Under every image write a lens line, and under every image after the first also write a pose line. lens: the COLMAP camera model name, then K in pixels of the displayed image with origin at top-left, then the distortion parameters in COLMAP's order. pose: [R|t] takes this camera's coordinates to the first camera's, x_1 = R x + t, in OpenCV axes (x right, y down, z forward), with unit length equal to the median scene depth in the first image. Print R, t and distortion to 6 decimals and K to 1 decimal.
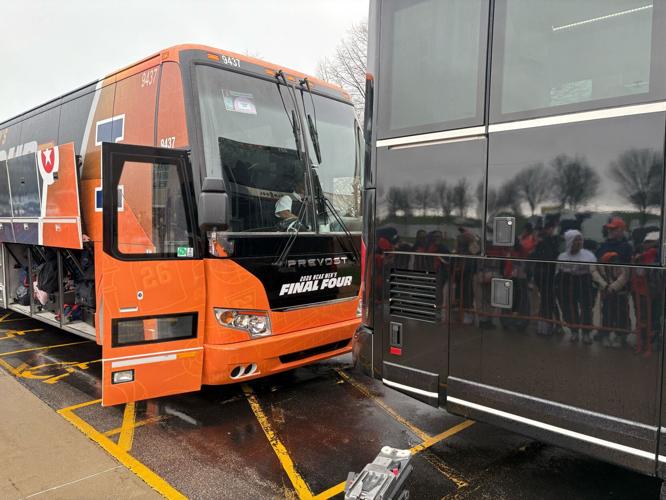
lens RADIAL K [[505.4, 0, 332.8], [0, 505.4, 247.8], [0, 0, 1]] dist [0.045553, -0.040760]
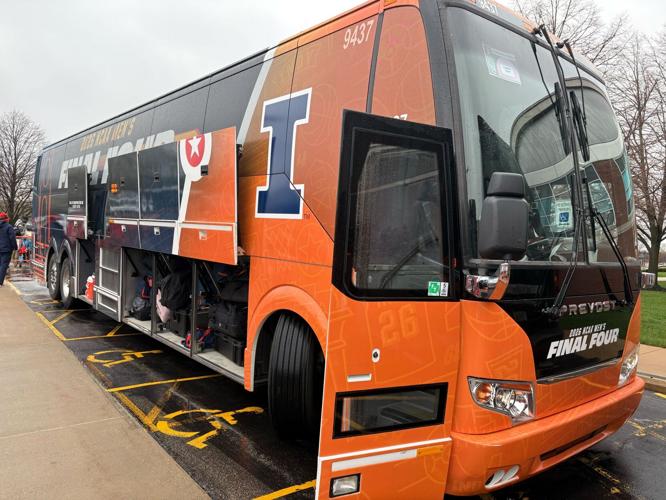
lens RADIAL K [[505.4, 0, 332.8], [0, 505.4, 247.8], [0, 0, 1]] dist [0.045553, -0.040760]
pose [[0.990570, 0.051958, -0.126775, -0.270274], [-0.054643, 0.998347, -0.017794, -0.019405], [0.125641, 0.024554, 0.991772, 0.276333]]
